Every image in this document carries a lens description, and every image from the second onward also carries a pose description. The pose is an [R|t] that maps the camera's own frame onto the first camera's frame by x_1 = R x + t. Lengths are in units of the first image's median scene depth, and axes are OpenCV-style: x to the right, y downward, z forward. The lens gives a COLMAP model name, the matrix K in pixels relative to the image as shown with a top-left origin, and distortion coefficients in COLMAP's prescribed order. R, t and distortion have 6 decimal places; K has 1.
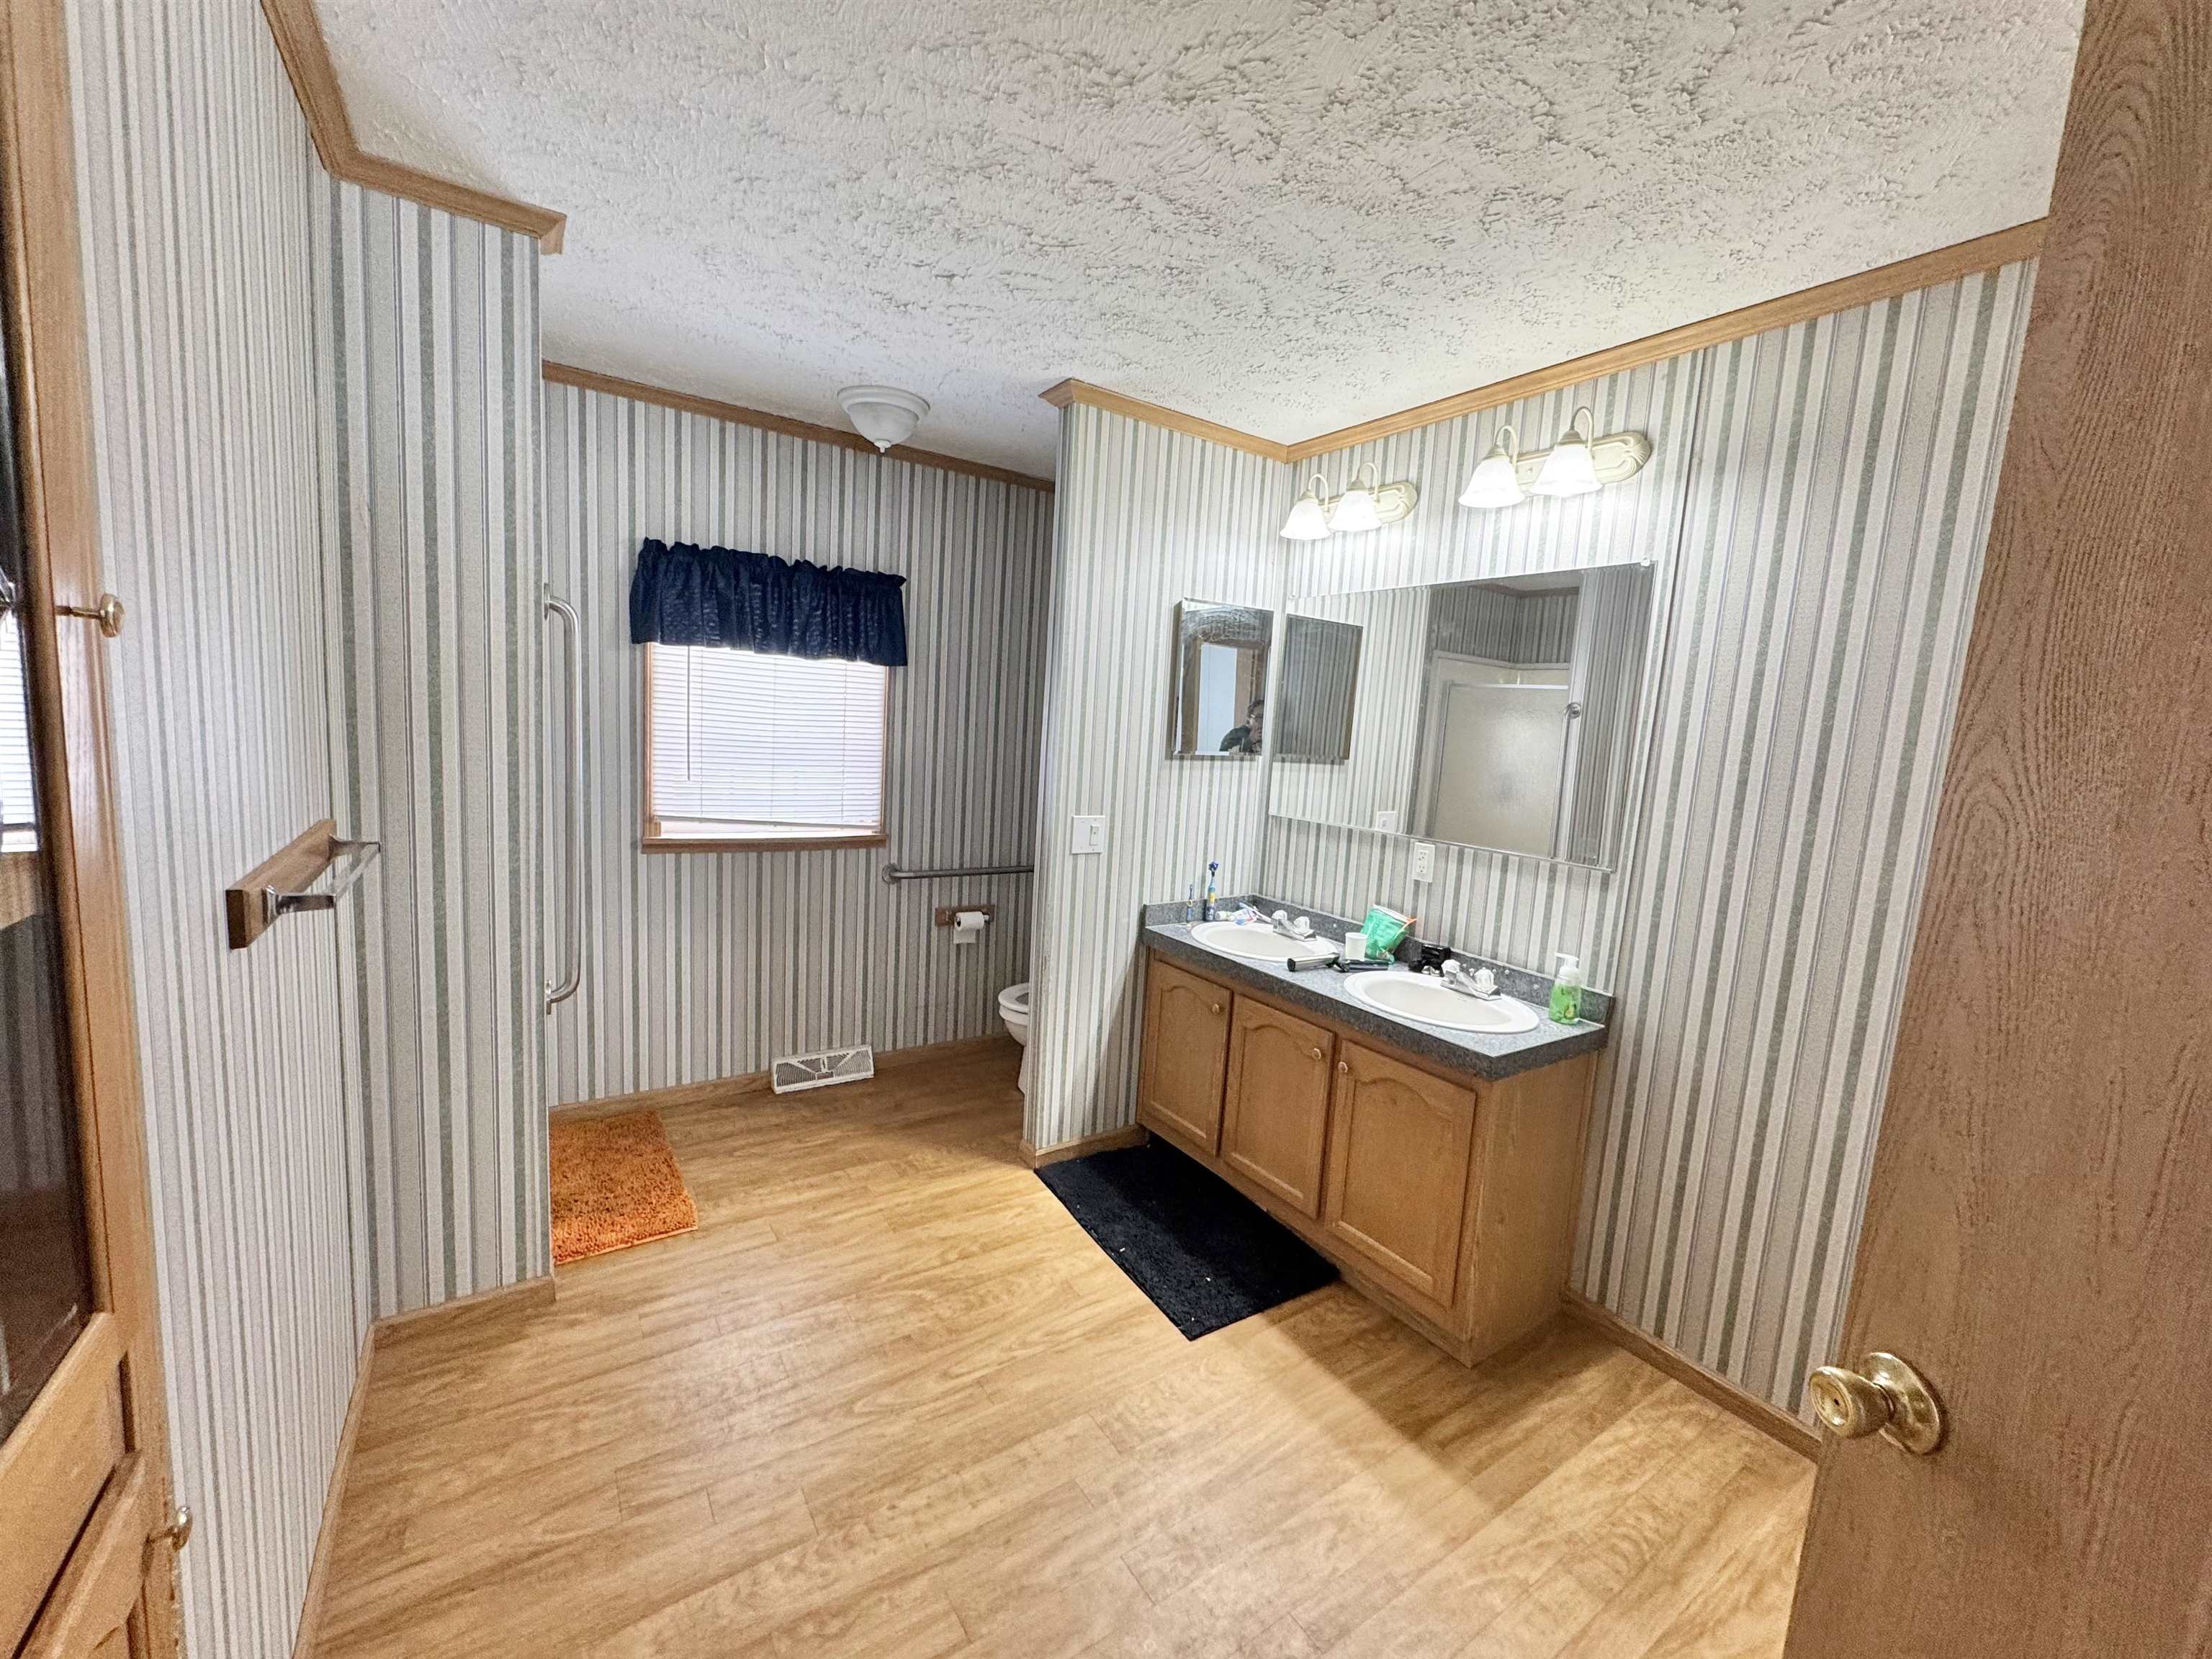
lens RADIAL K [[883.5, 0, 1125.7], [0, 883.5, 831.1], [0, 0, 1]] dist [-0.001342, 0.000583]
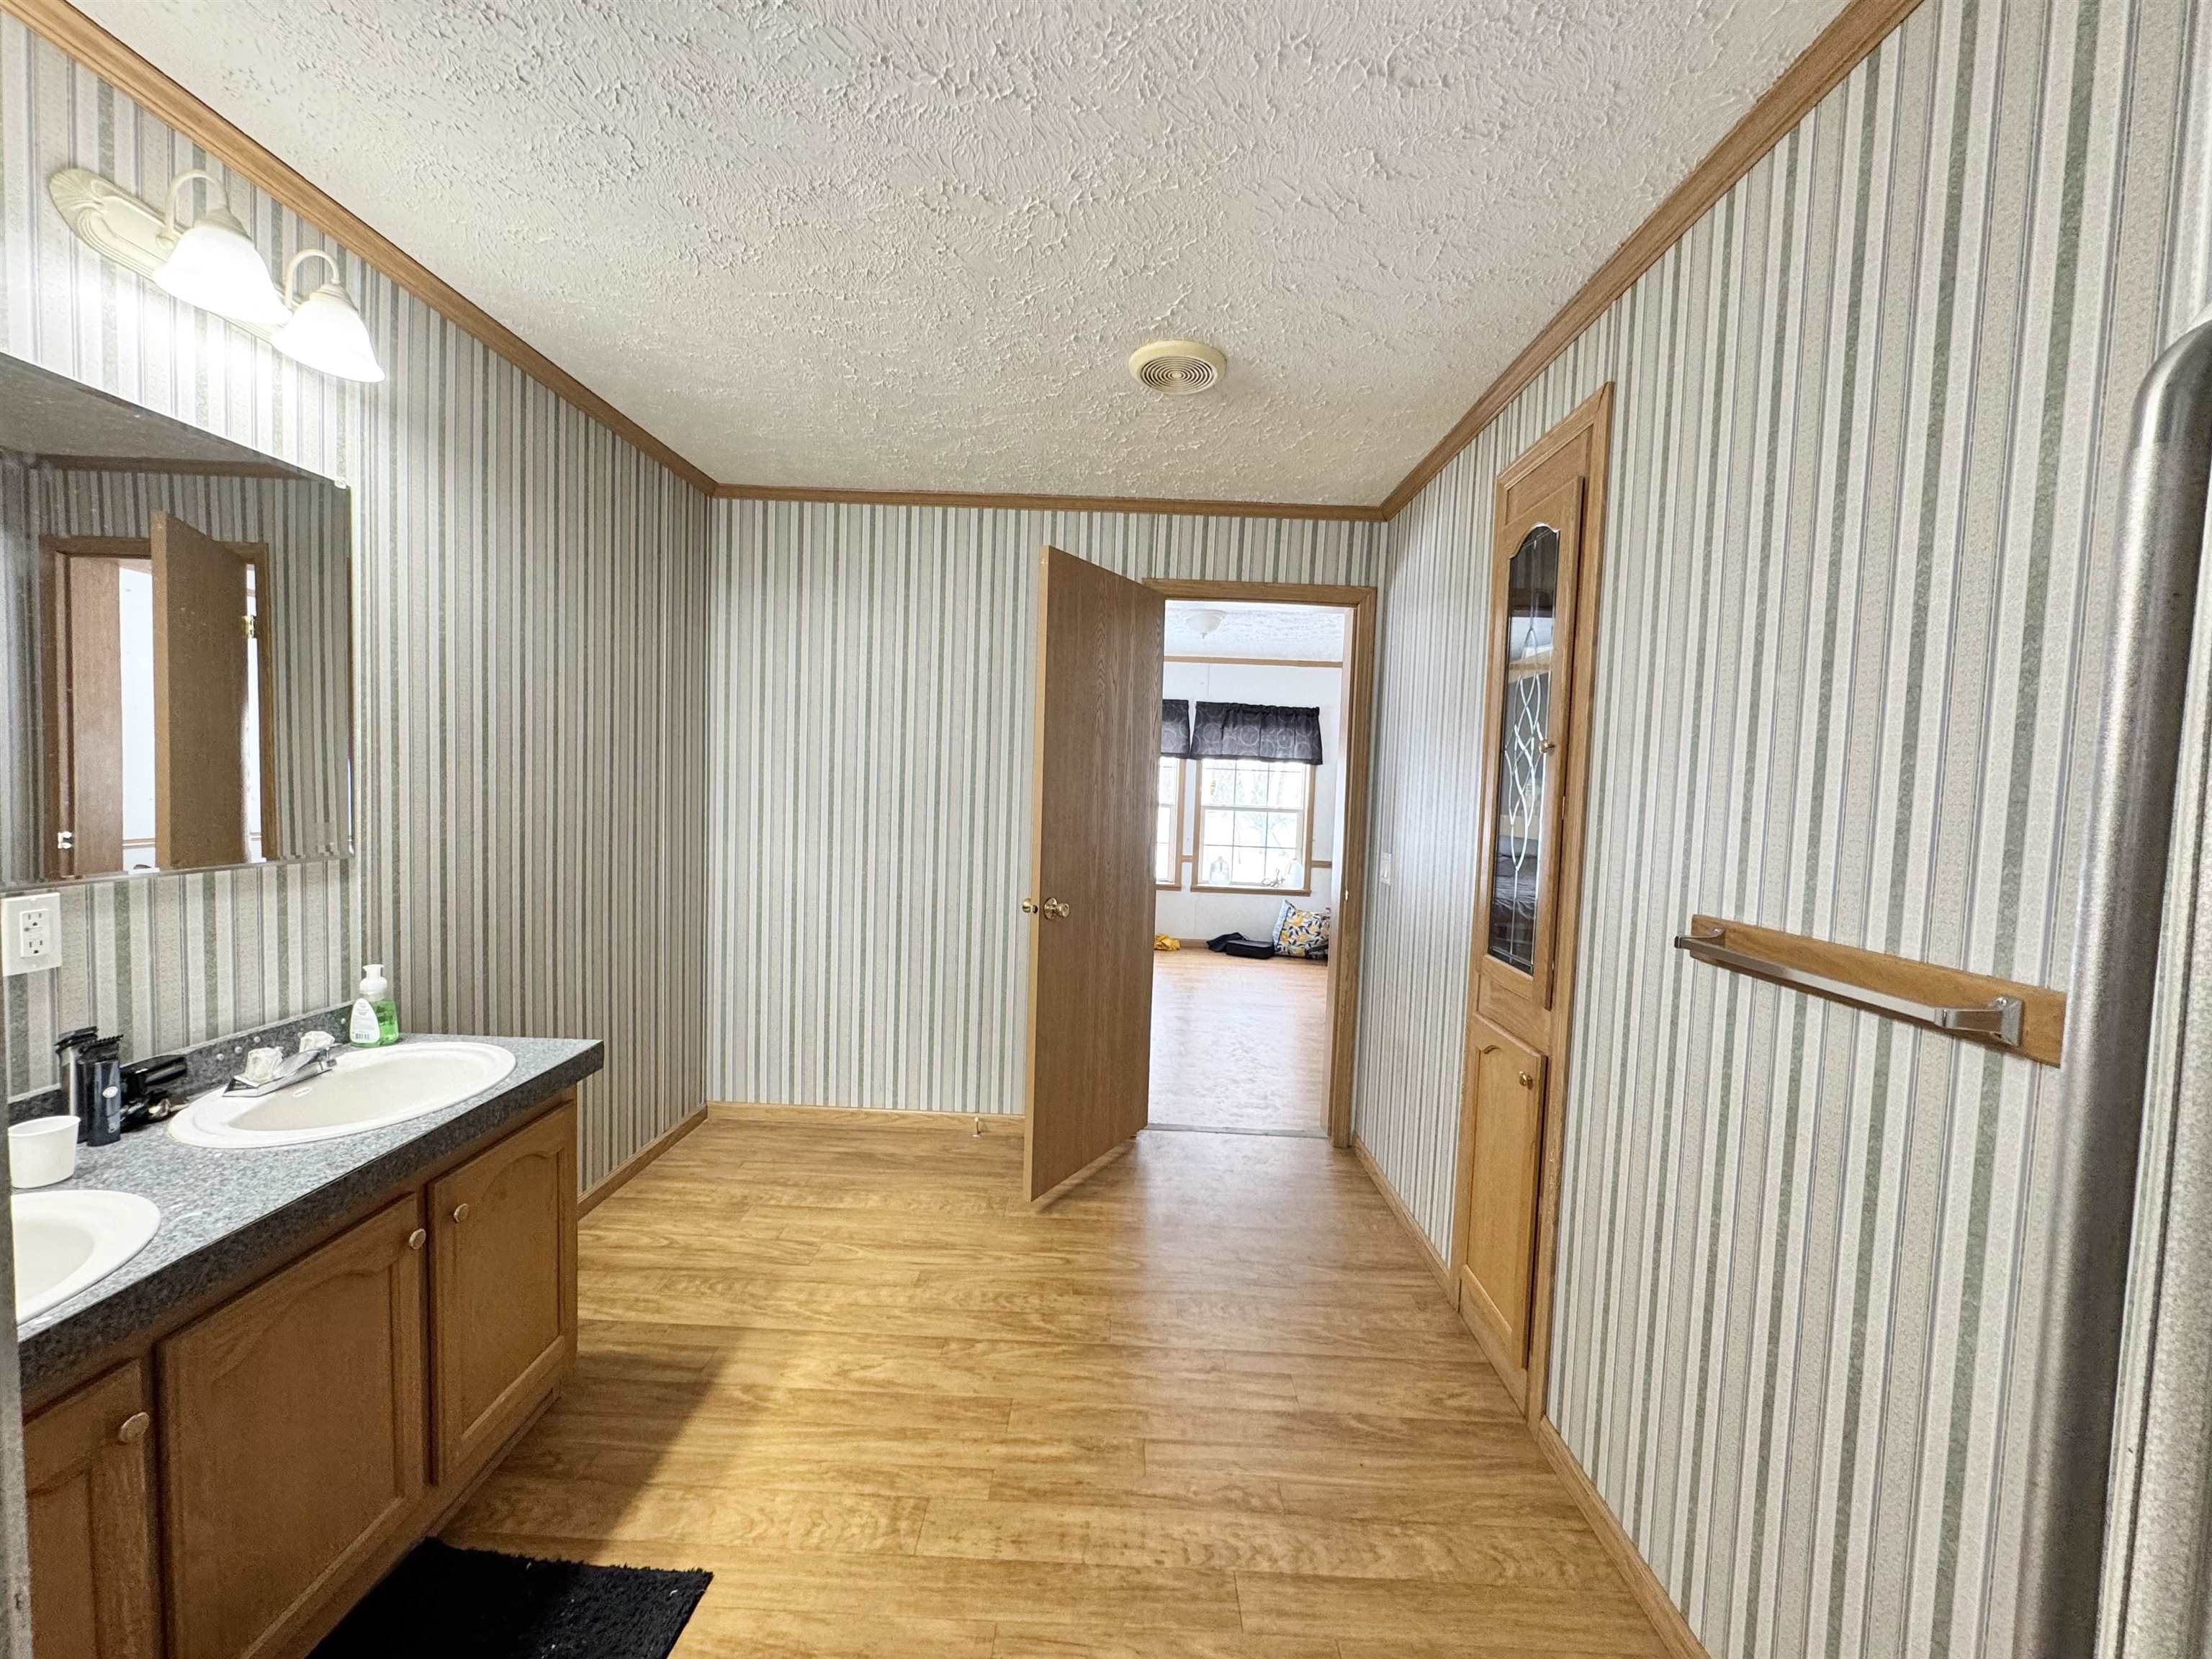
lens RADIAL K [[883.5, 0, 1097.7], [0, 883.5, 828.1], [0, 0, 1]] dist [-0.001342, 0.000583]
pose [[-0.805943, -0.125657, 0.578504, -0.406561], [-0.016386, 0.981574, 0.190380, -0.123408], [-0.591767, 0.143956, -0.793151, 1.029565]]
